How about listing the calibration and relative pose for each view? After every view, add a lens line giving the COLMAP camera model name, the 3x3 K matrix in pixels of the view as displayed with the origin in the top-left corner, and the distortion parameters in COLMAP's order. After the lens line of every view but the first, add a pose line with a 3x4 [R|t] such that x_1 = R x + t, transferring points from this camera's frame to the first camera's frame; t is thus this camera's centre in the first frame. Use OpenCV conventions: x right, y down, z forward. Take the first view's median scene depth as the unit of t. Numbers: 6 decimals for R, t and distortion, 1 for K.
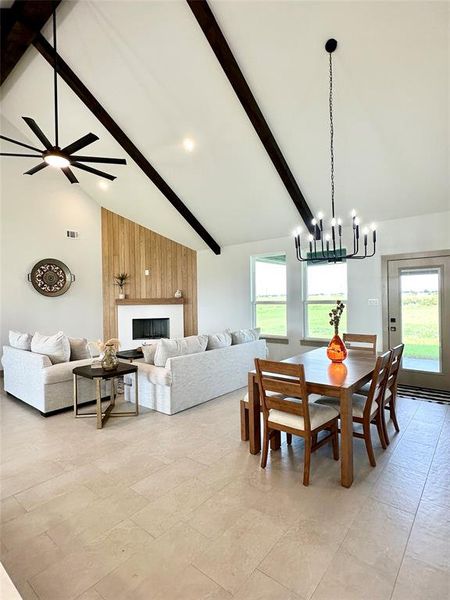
lens RADIAL K [[308.1, 0, 225.5], [0, 308.1, 298.8], [0, 0, 1]] dist [-0.003495, -0.000953]
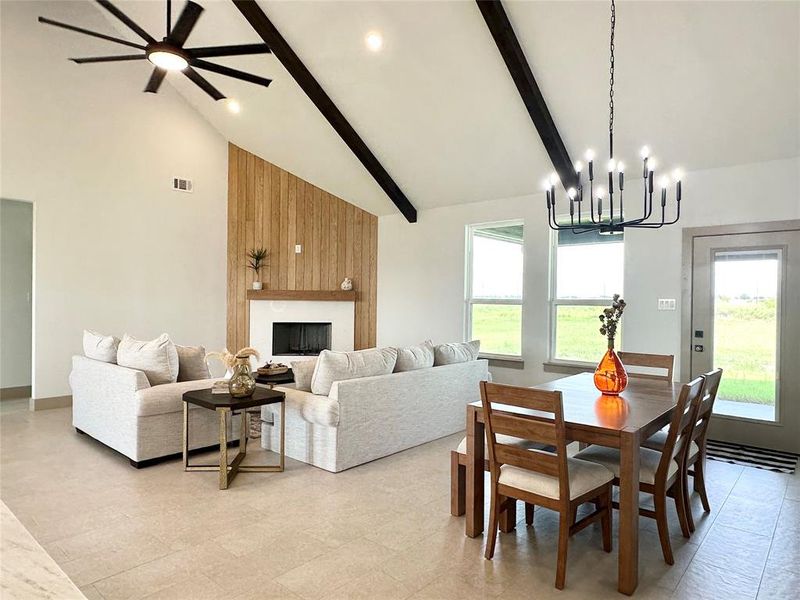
lens RADIAL K [[495.1, 0, 402.0], [0, 495.1, 301.0], [0, 0, 1]] dist [-0.003657, -0.001222]
pose [[0.999211, 0.028402, -0.027759, -0.023382], [-0.028340, 0.999595, 0.002620, 0.020801], [0.027822, -0.001832, 0.999611, 0.002867]]
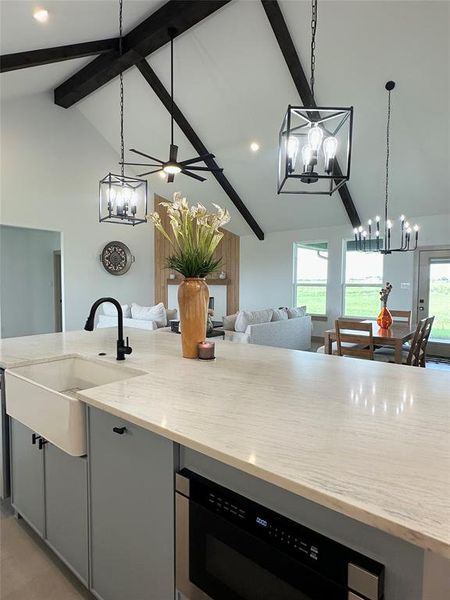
lens RADIAL K [[340.8, 0, 226.3], [0, 340.8, 298.2], [0, 0, 1]] dist [0.000164, -0.000435]
pose [[0.999719, 0.020967, 0.011039, -0.265910], [-0.021461, 0.998677, 0.046727, 0.014203], [-0.010045, -0.046950, 0.998847, -0.364177]]
